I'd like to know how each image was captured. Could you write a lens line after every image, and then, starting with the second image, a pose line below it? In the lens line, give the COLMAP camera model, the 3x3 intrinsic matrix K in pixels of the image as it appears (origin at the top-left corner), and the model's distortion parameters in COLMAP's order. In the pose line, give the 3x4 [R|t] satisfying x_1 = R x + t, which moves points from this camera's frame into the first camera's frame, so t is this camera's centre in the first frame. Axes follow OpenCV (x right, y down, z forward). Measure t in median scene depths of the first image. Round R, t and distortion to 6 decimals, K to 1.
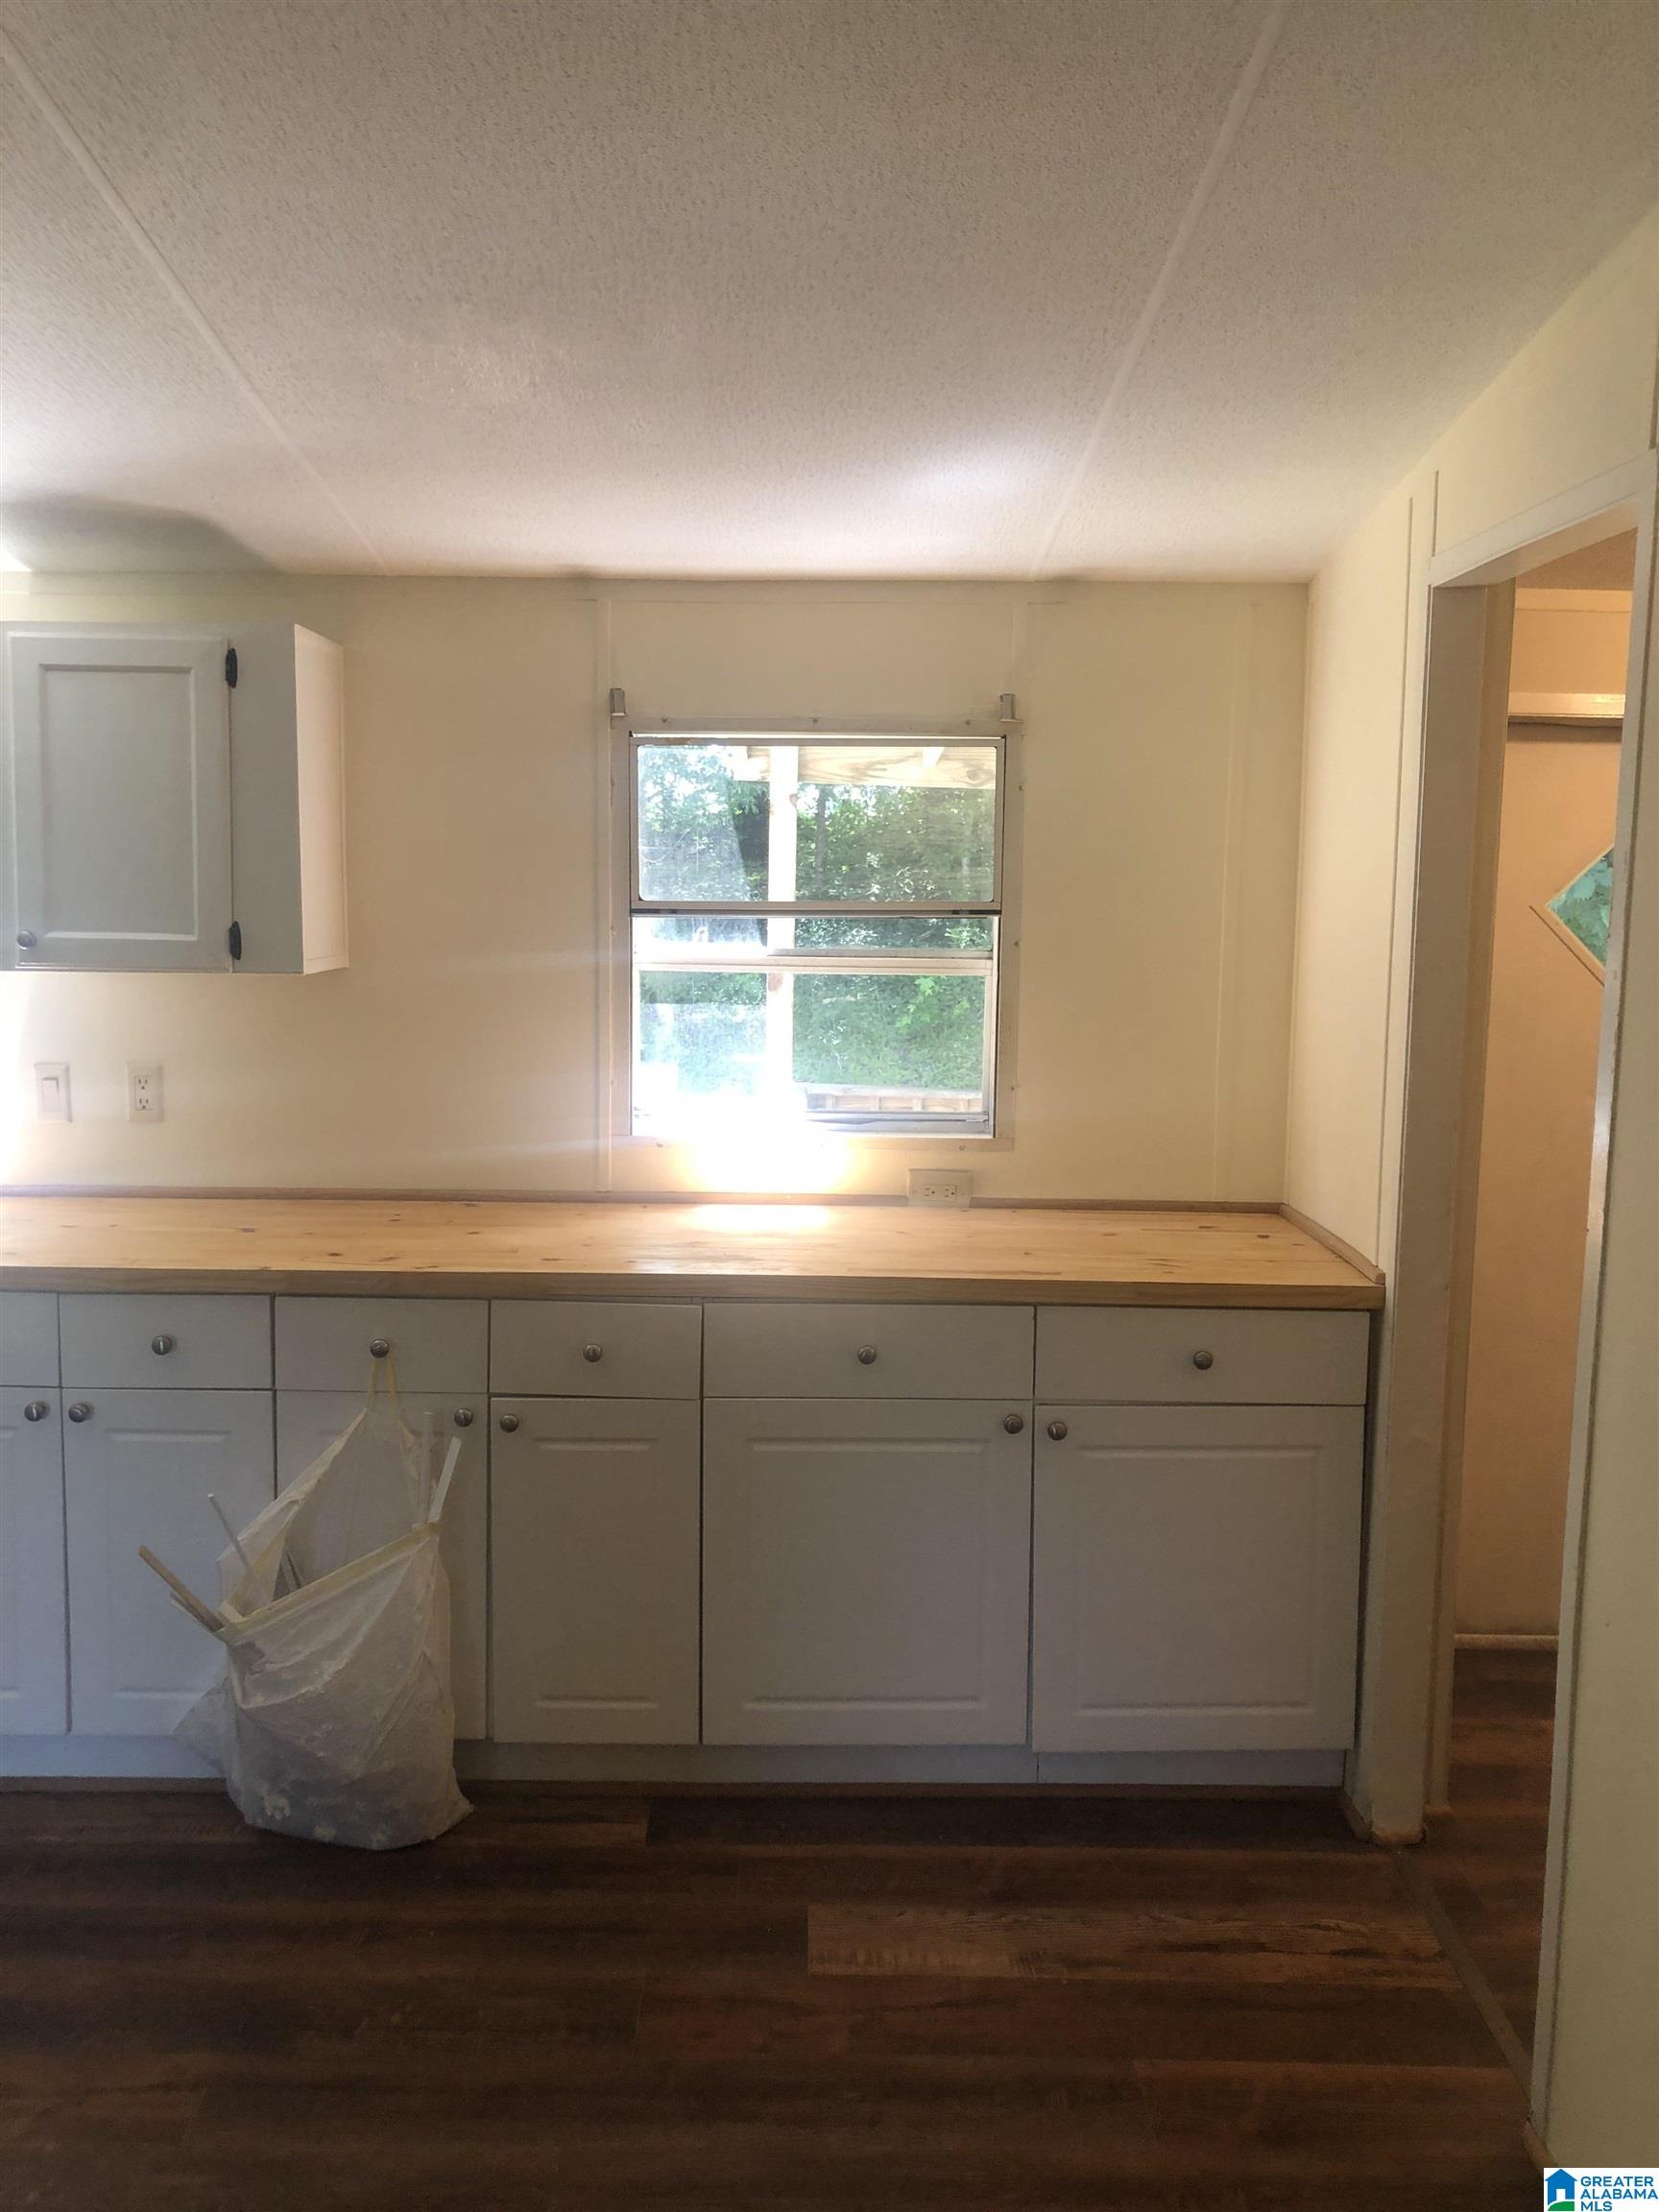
lens RADIAL K [[1828.7, 0, 839.5], [0, 1828.7, 1078.2], [0, 0, 1]] dist [0.045569, -0.007820]
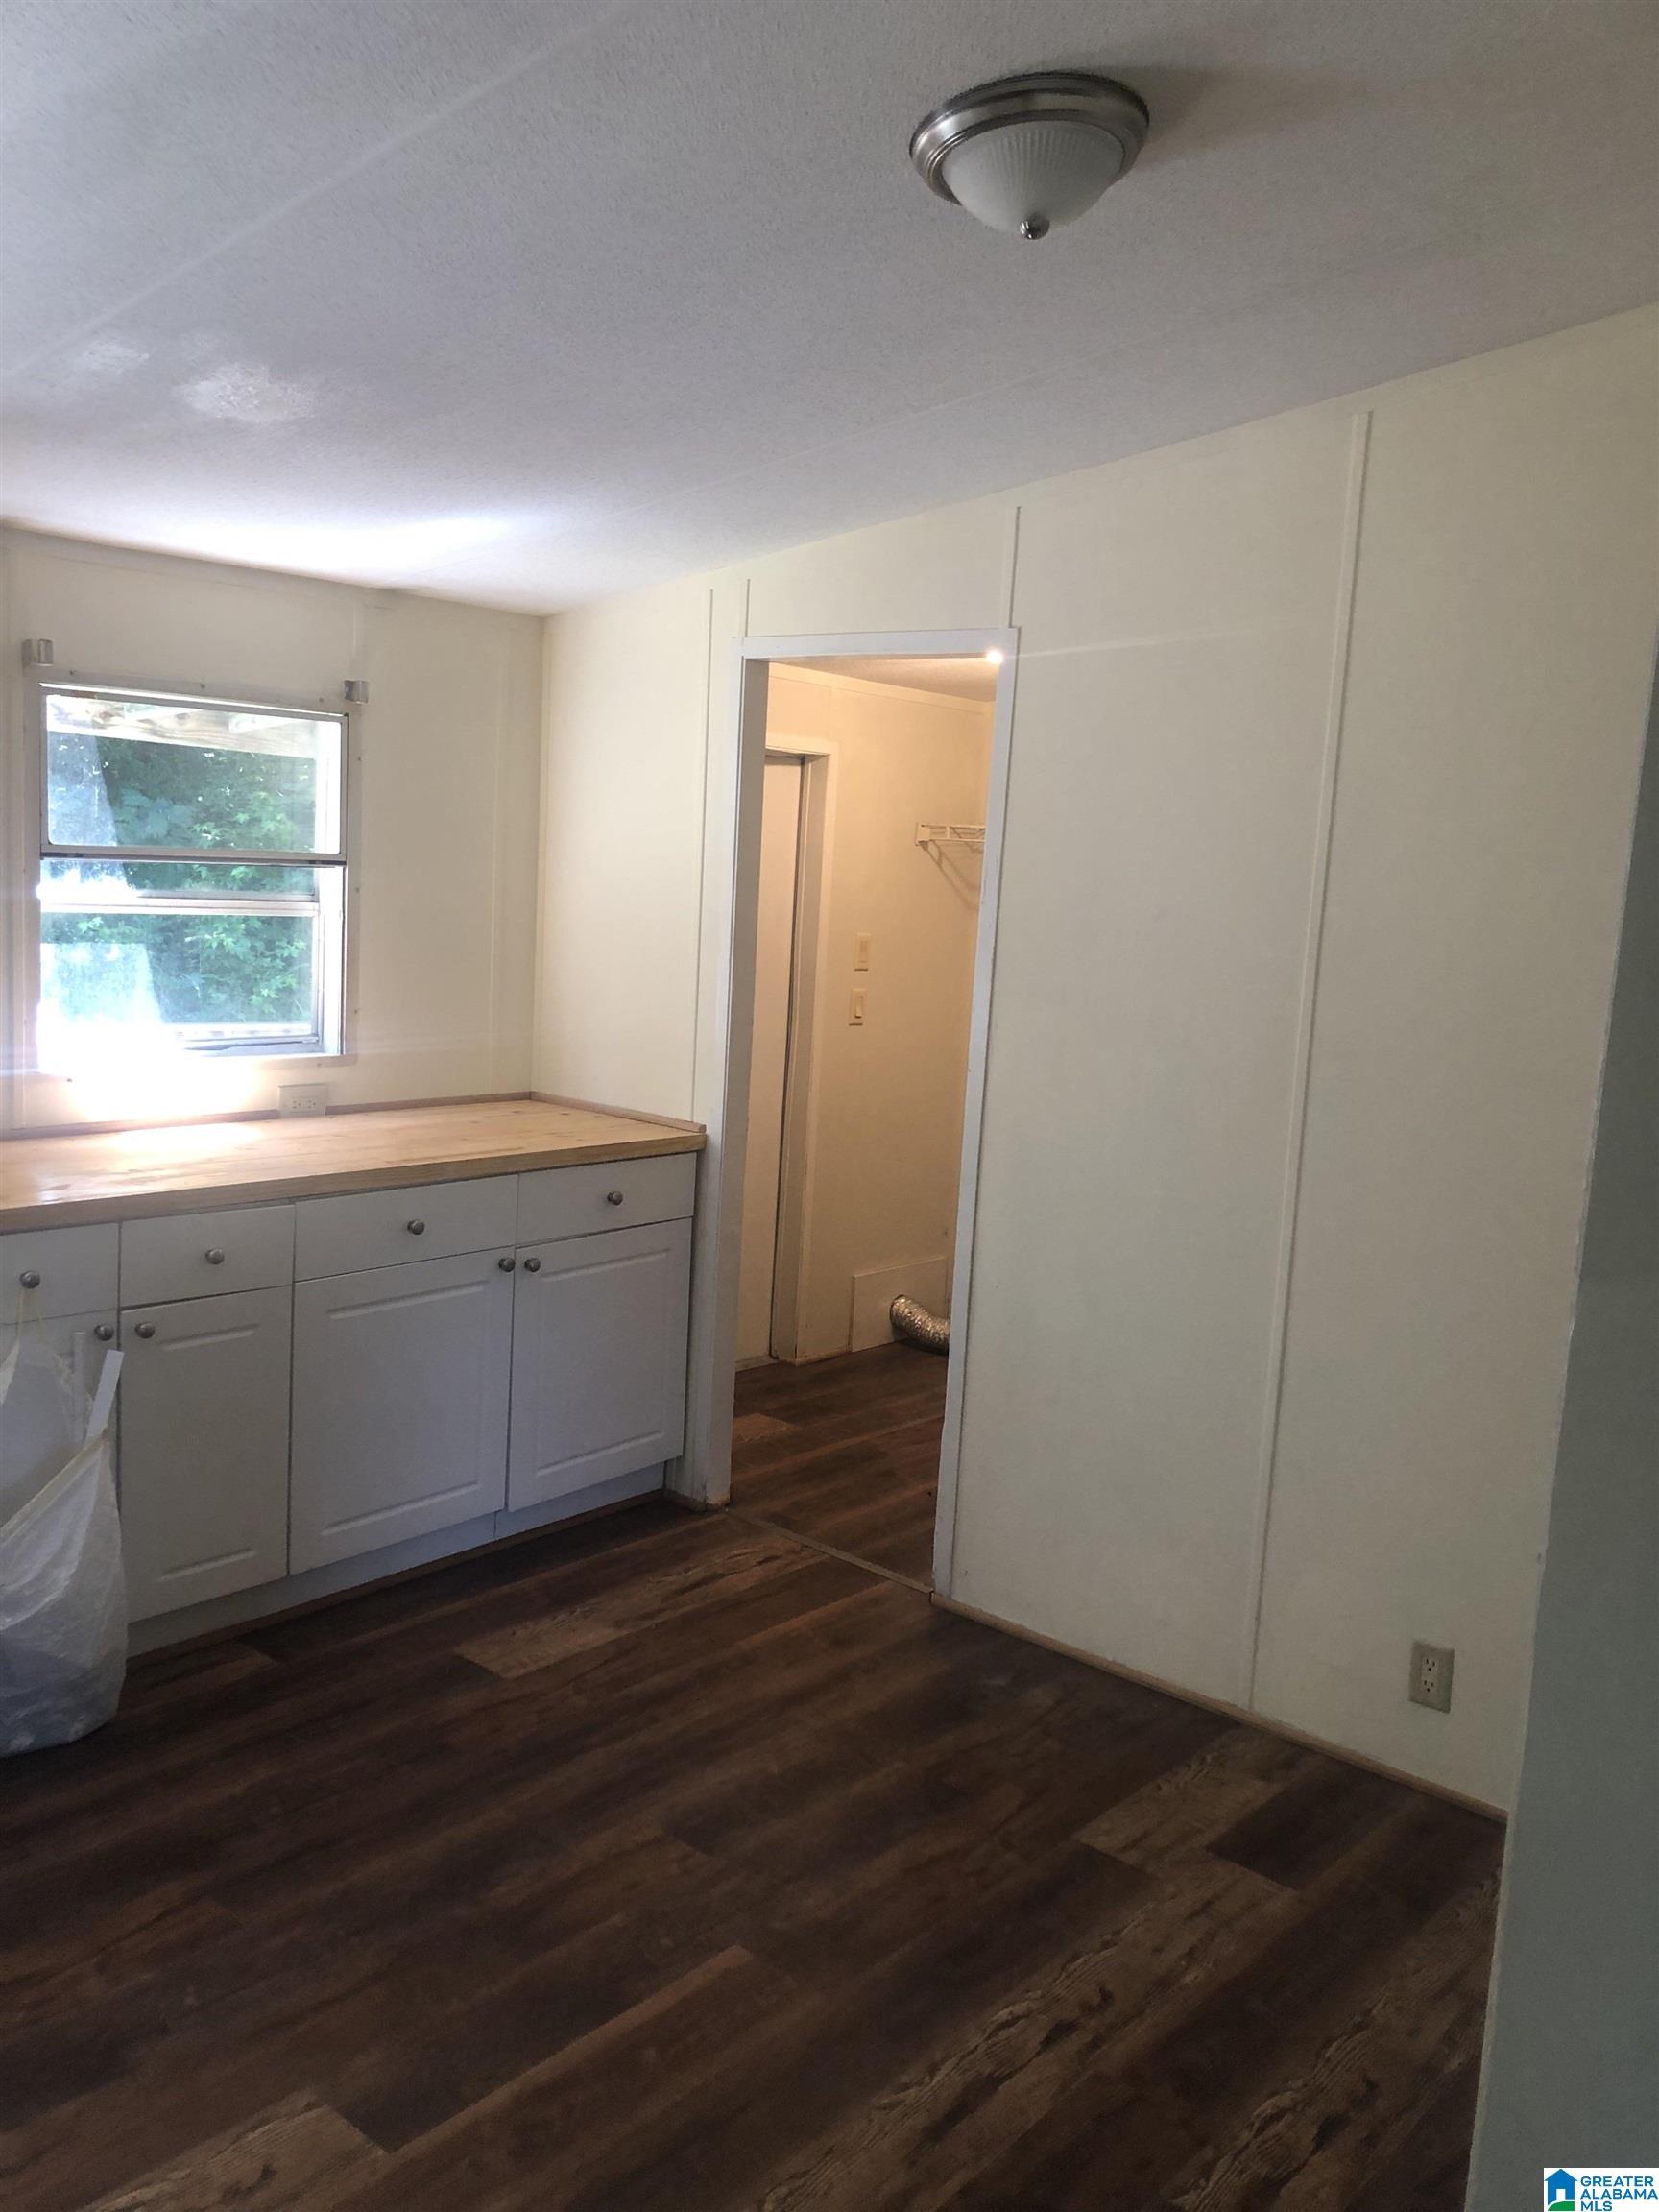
lens RADIAL K [[1828.7, 0, 839.5], [0, 1828.7, 1078.2], [0, 0, 1]] dist [0.045569, -0.007820]
pose [[0.655342, -0.068157, 0.752251, -0.720939], [0.033062, 0.997554, 0.061580, -0.016631], [-0.754609, -0.015485, 0.655992, -0.033544]]
